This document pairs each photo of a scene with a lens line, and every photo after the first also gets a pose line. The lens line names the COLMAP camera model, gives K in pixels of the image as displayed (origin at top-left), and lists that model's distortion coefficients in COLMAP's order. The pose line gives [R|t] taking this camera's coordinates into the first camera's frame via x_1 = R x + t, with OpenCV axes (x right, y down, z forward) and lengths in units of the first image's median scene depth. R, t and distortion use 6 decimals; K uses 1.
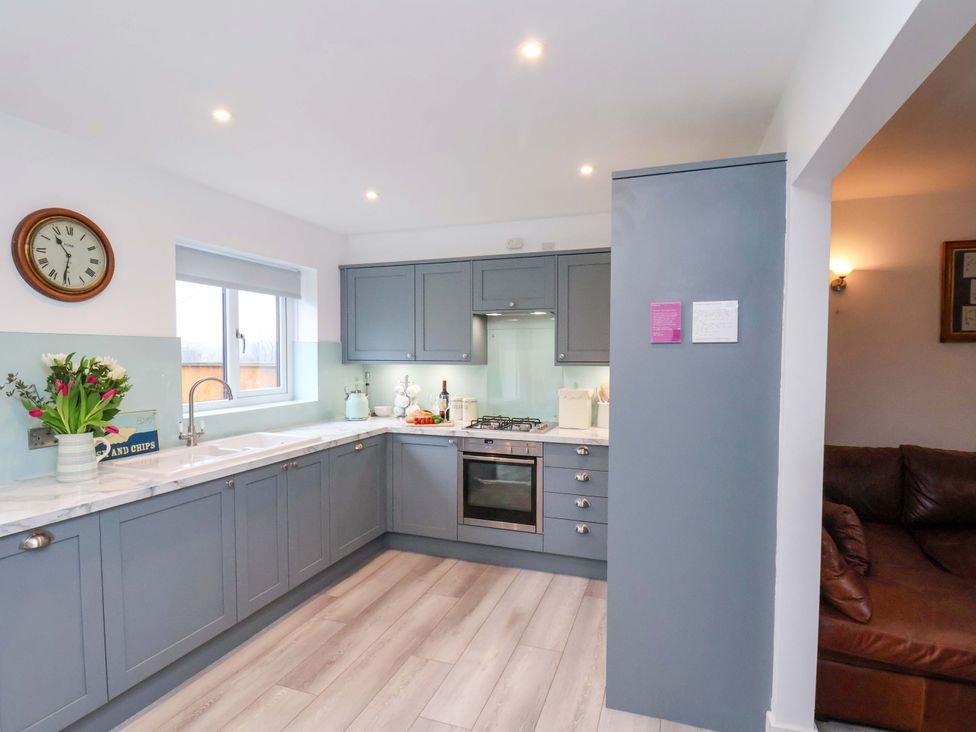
lens RADIAL K [[511.3, 0, 490.3], [0, 511.3, 374.3], [0, 0, 1]] dist [0.000113, -0.013082]
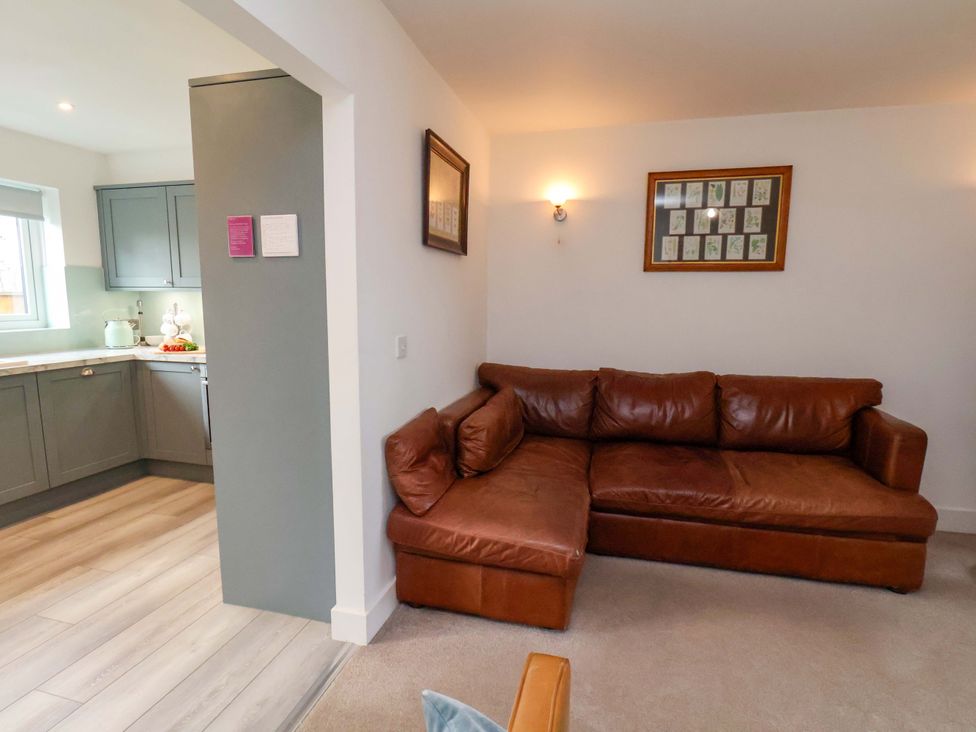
lens RADIAL K [[511.3, 0, 490.8], [0, 511.3, 370.0], [0, 0, 1]] dist [0.000113, -0.013082]
pose [[0.995889, -0.002571, 0.090541, 0.423026], [-0.006624, 0.994853, 0.101110, 0.031707], [-0.090335, -0.101294, 0.990747, -0.040446]]
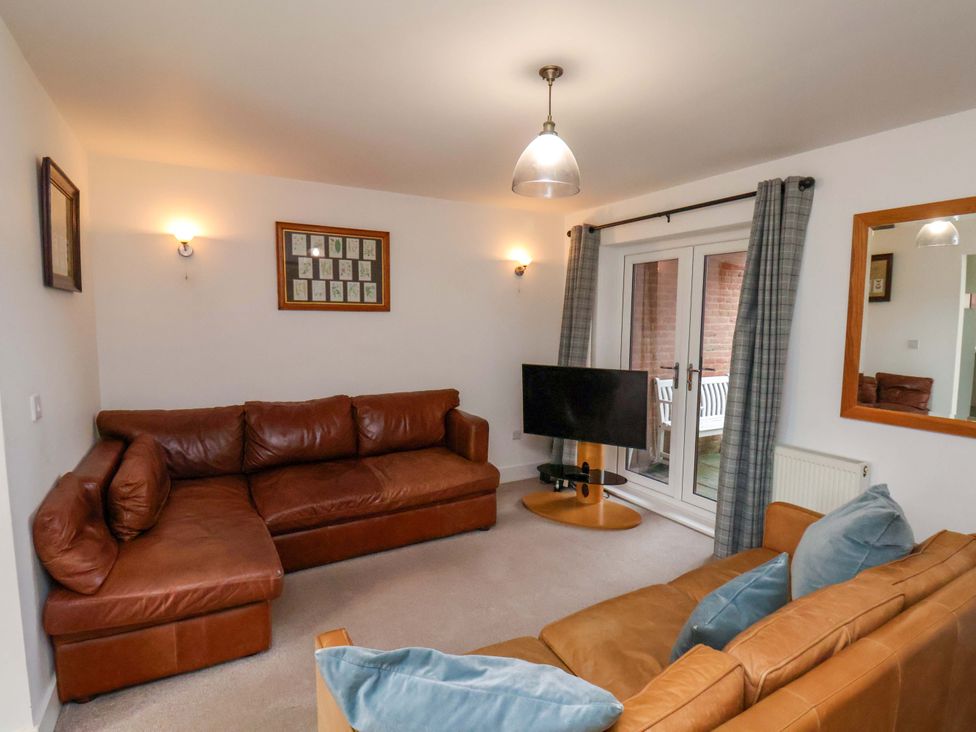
lens RADIAL K [[511.3, 0, 485.2], [0, 511.3, 369.0], [0, 0, 1]] dist [0.000113, -0.013082]
pose [[0.656089, -0.067397, 0.751668, 0.278898], [0.019457, 0.997184, 0.072428, -0.003461], [-0.754432, -0.032894, 0.655553, -0.109628]]
